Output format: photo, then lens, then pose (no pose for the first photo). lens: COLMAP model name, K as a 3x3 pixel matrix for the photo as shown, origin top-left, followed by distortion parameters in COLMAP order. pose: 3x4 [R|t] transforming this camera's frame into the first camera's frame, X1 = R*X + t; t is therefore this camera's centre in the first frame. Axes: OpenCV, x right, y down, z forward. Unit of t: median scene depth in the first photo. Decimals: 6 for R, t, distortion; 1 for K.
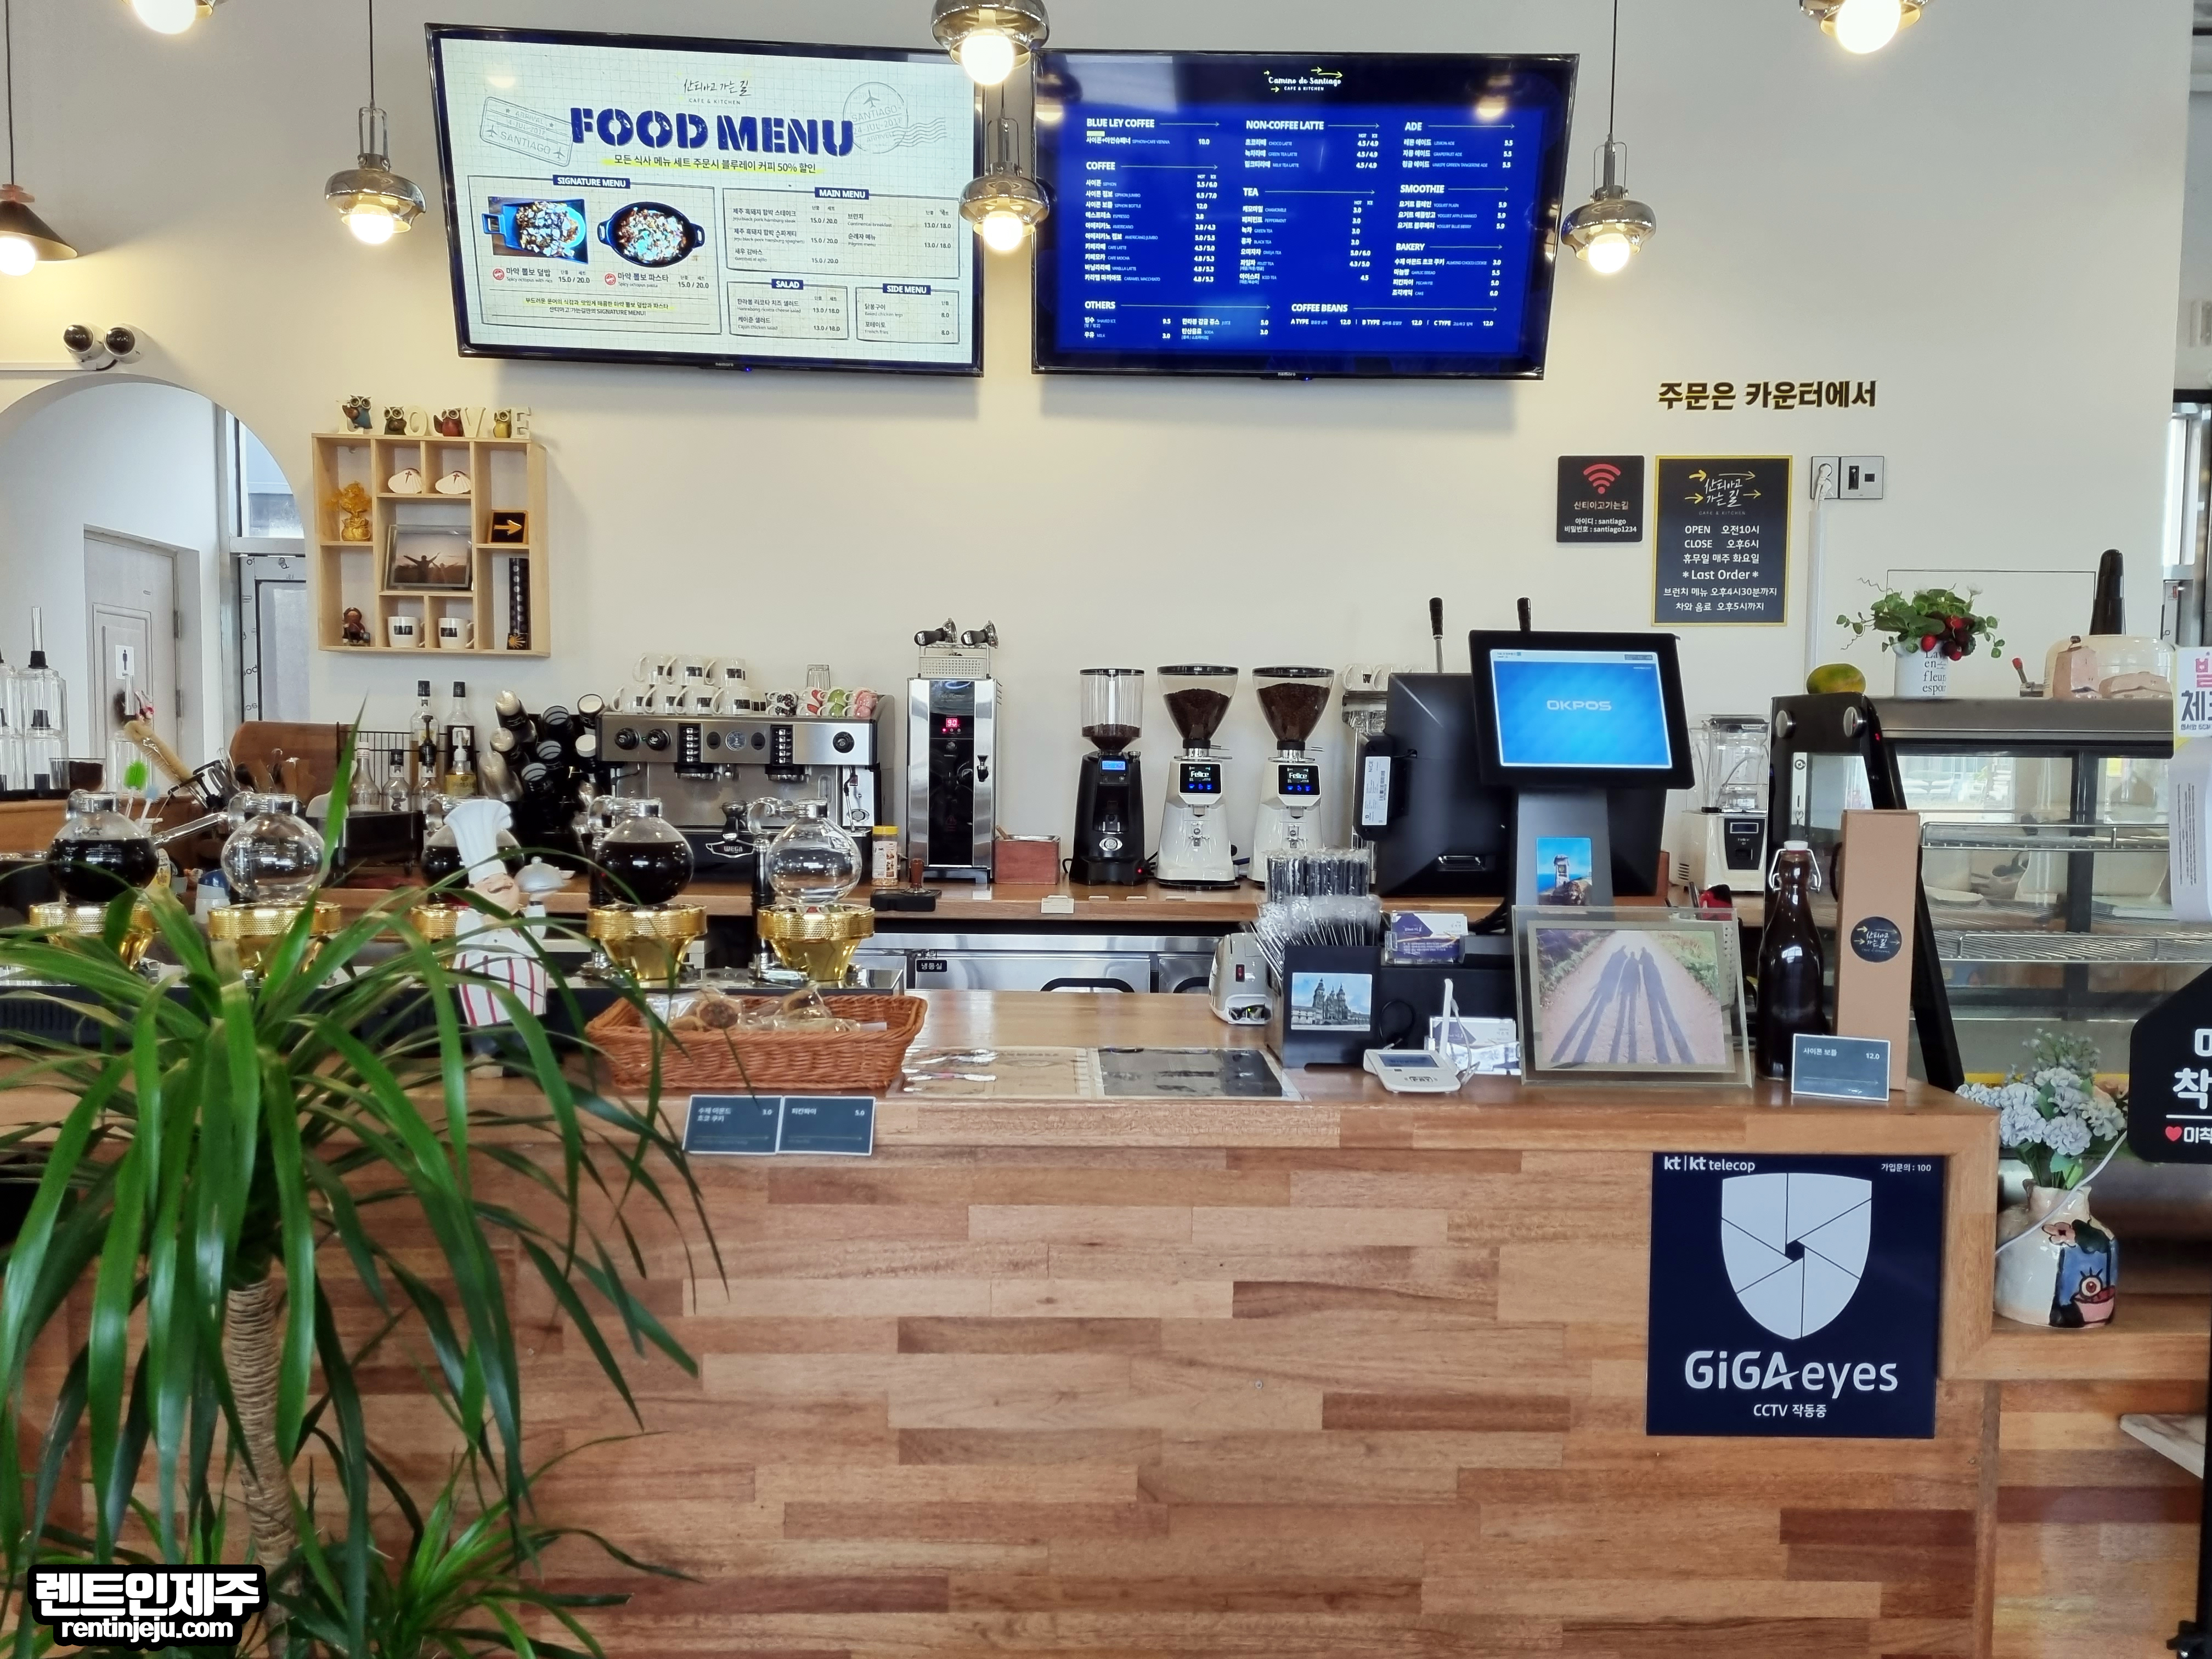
lens RADIAL K [[1752.6, 0, 1054.2], [0, 1752.6, 852.0], [0, 0, 1]] dist [0.044290, -0.007746]
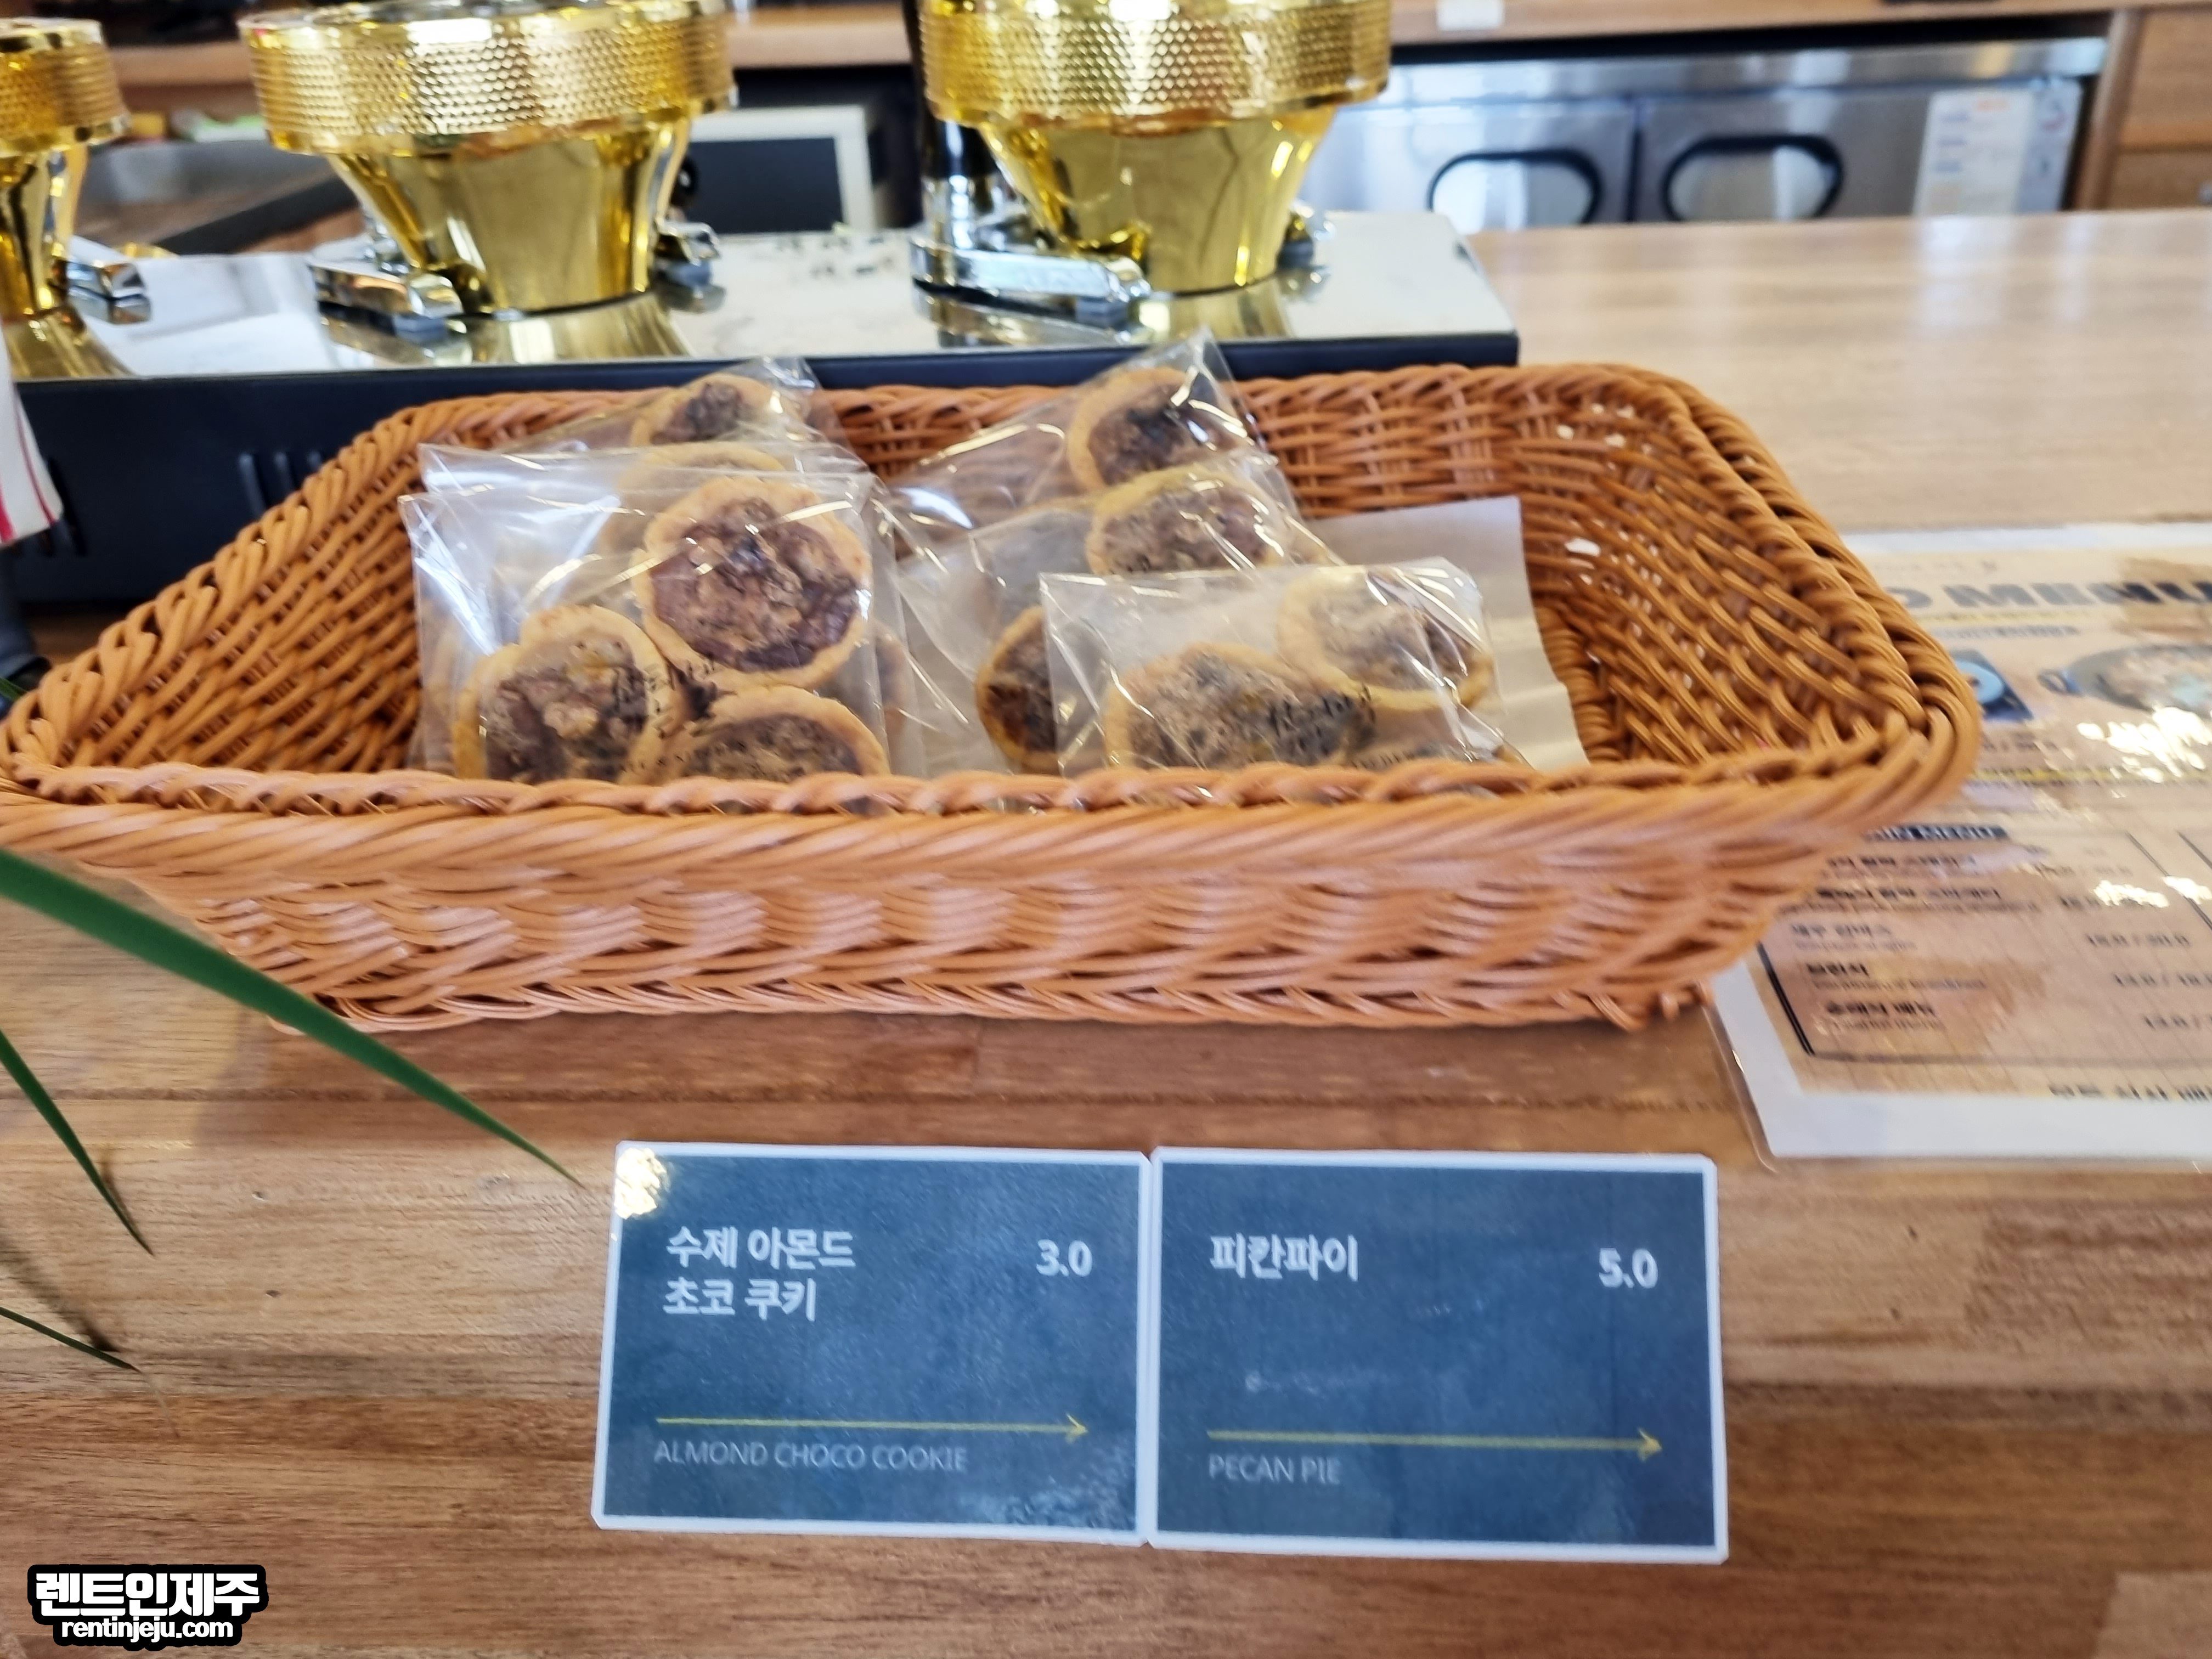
lens RADIAL K [[1755.0, 0, 1081.1], [0, 1755.0, 840.1], [0, 0, 1]] dist [0.028855, -0.010461]
pose [[0.995156, 0.000555, -0.098308, -0.126143], [0.042788, 0.897857, 0.438202, 0.033152], [0.088510, -0.440286, 0.893484, 0.752568]]
